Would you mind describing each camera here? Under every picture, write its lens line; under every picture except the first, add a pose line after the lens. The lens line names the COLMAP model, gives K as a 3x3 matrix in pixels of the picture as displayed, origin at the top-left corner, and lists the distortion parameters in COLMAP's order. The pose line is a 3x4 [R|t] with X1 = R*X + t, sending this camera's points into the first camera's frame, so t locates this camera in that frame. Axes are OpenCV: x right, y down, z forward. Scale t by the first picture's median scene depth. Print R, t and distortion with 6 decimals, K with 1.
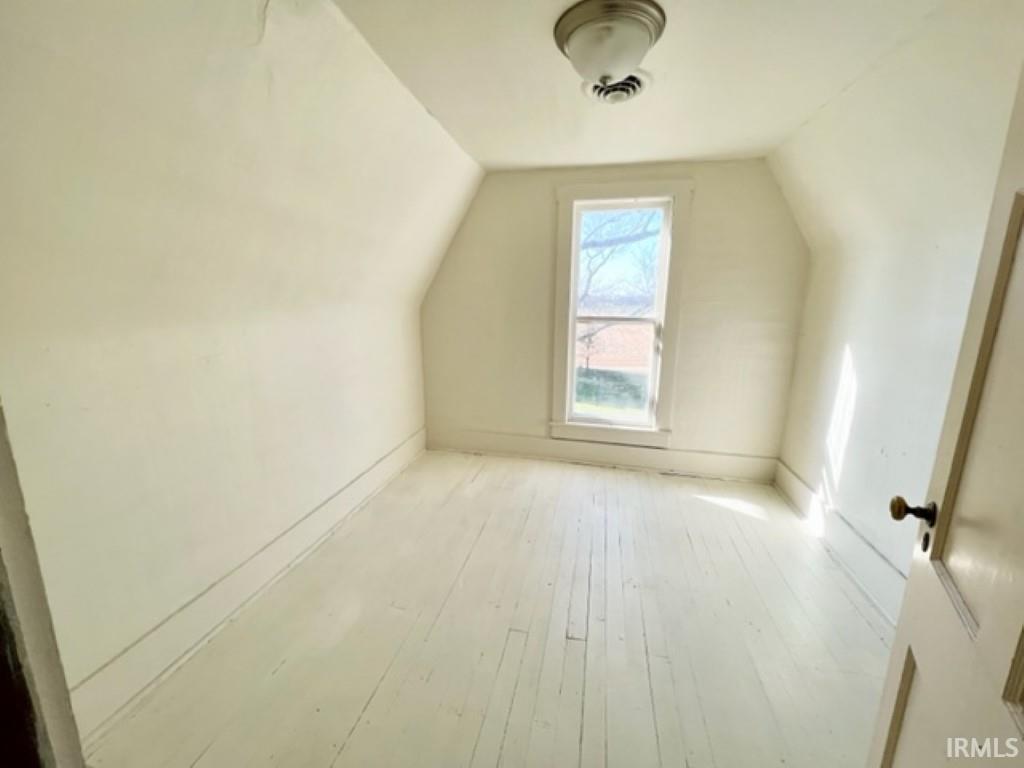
lens RADIAL K [[408.9, 0, 508.5], [0, 408.9, 381.6], [0, 0, 1]] dist [-0.000631, 0.000233]
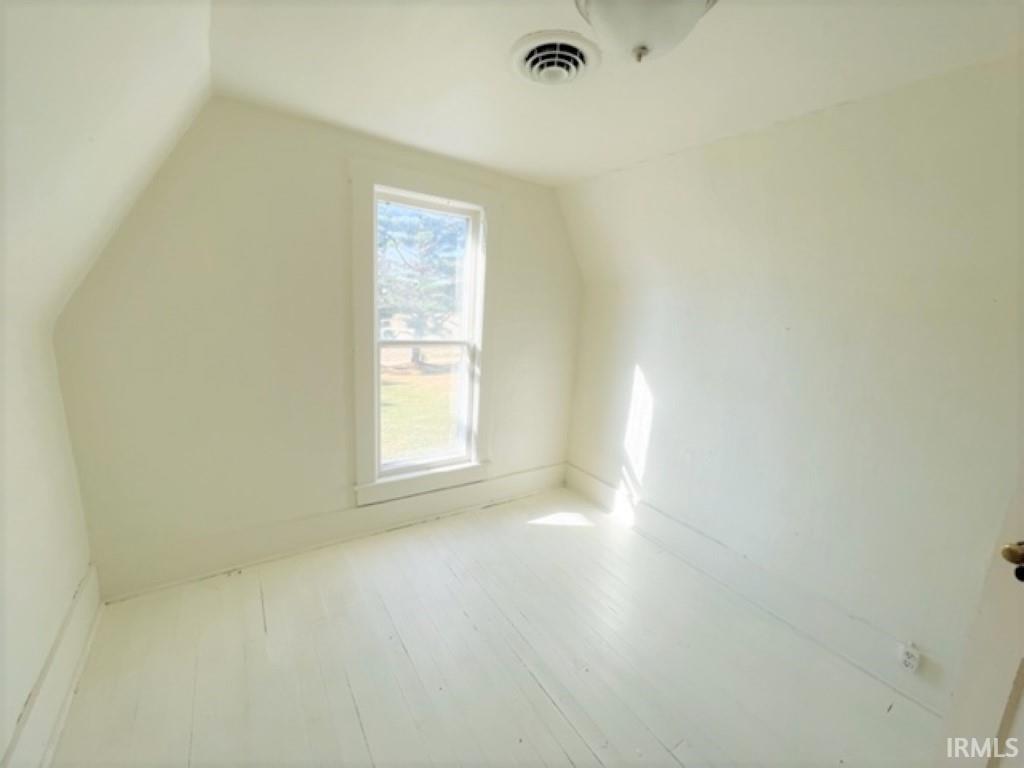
lens RADIAL K [[408.9, 0, 511.6], [0, 408.9, 384.6], [0, 0, 1]] dist [-0.000631, 0.000233]
pose [[0.690480, -0.106427, 0.715479, -0.219401], [0.102665, 0.993523, 0.048707, -0.092835], [-0.716029, 0.039824, 0.696934, 0.316127]]
